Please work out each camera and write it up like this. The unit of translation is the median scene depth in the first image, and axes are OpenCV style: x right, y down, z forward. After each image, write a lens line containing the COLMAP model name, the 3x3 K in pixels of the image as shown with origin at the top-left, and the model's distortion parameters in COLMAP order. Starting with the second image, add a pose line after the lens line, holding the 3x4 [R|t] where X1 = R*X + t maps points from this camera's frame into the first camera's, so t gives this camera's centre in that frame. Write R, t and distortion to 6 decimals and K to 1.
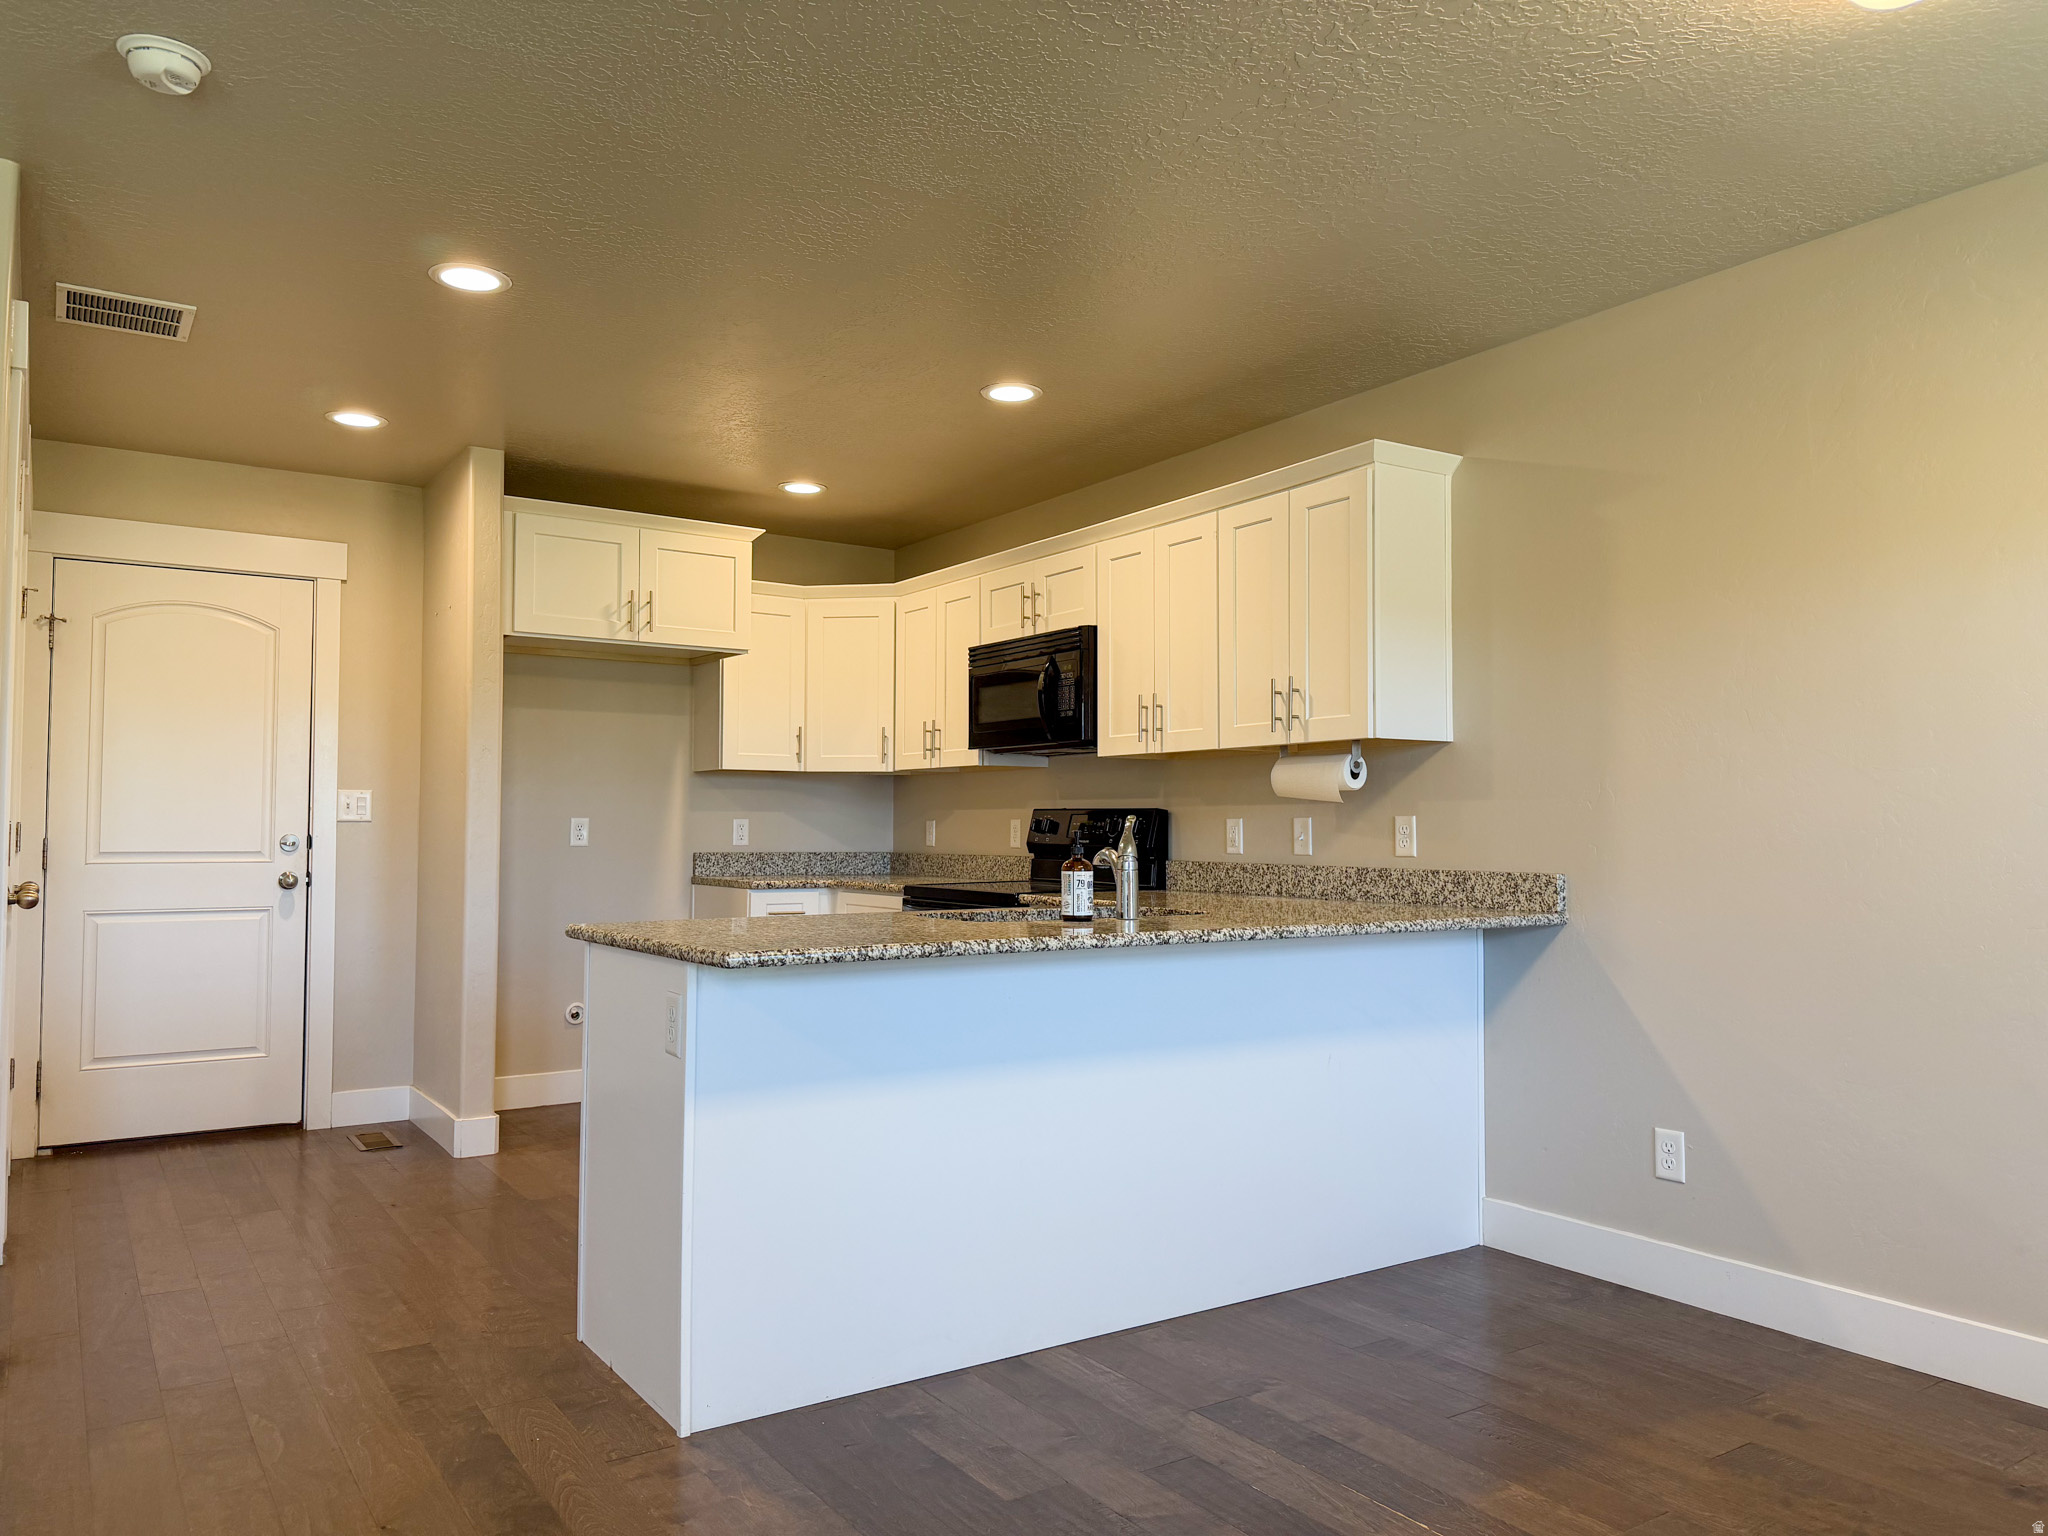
lens RADIAL K [[1436.2, 0, 1024.0], [0, 1436.2, 768.0], [0, 0, 1]] dist [0.124005, -0.186038]
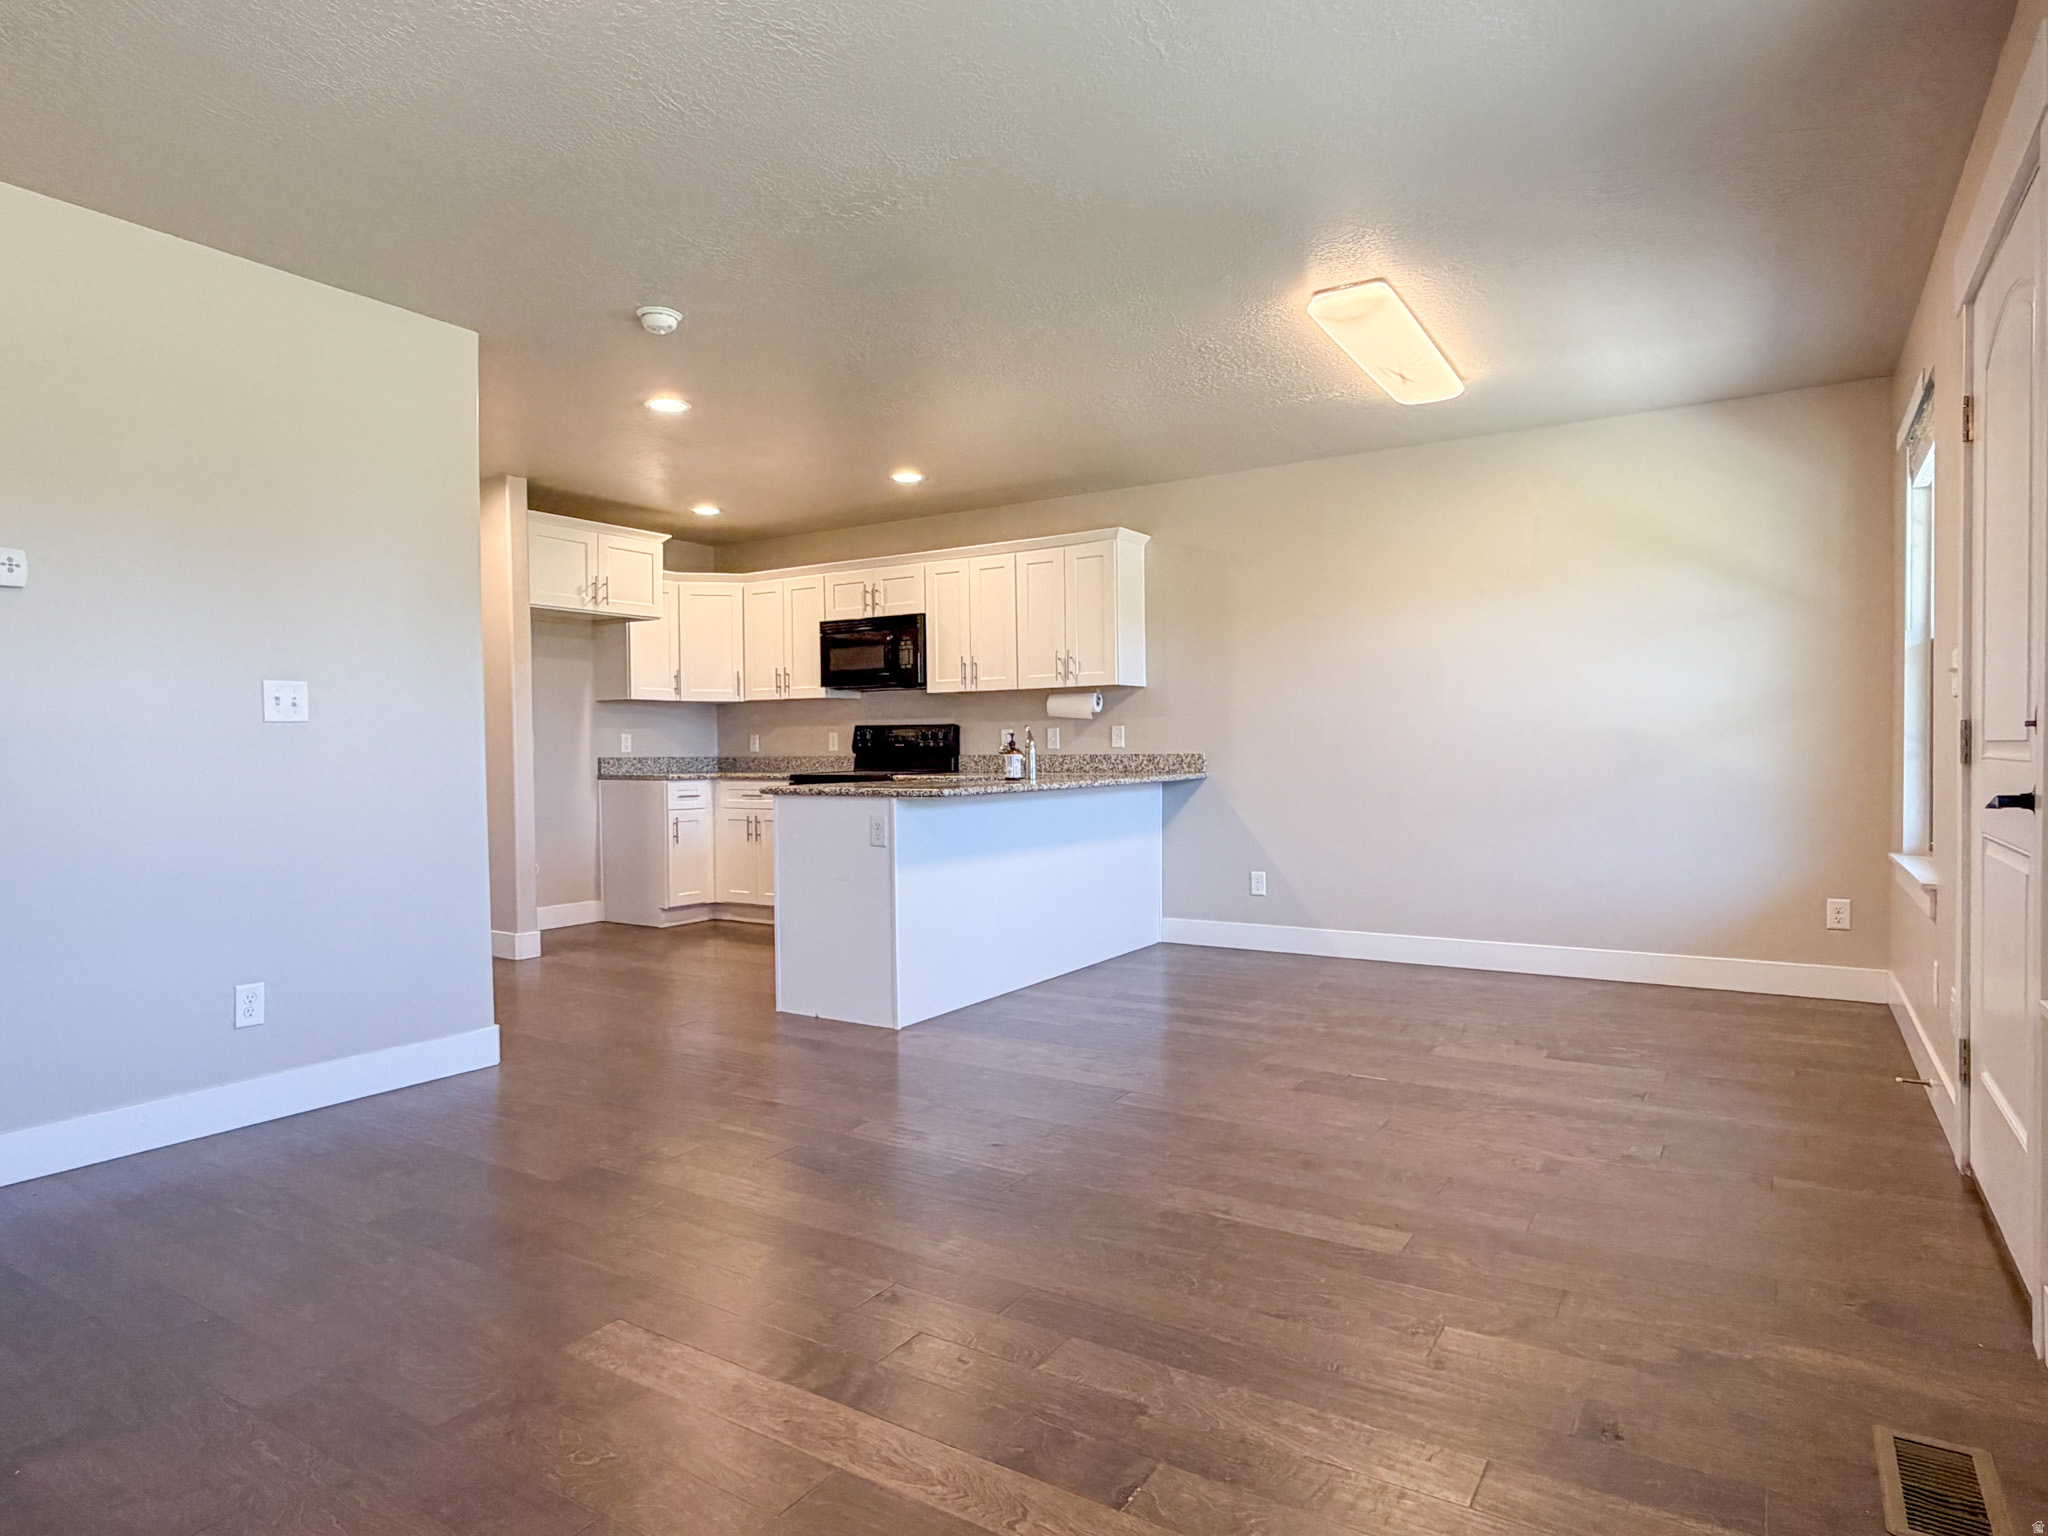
lens RADIAL K [[1192.9, 0, 1024.0], [0, 1192.9, 768.0], [0, 0, 1]] dist [0.047855, -0.000087]
pose [[0.917041, -0.020959, 0.398242, -0.398803], [-0.002700, 0.998269, 0.058754, -0.002482], [-0.398784, -0.054955, 0.915397, -0.315030]]
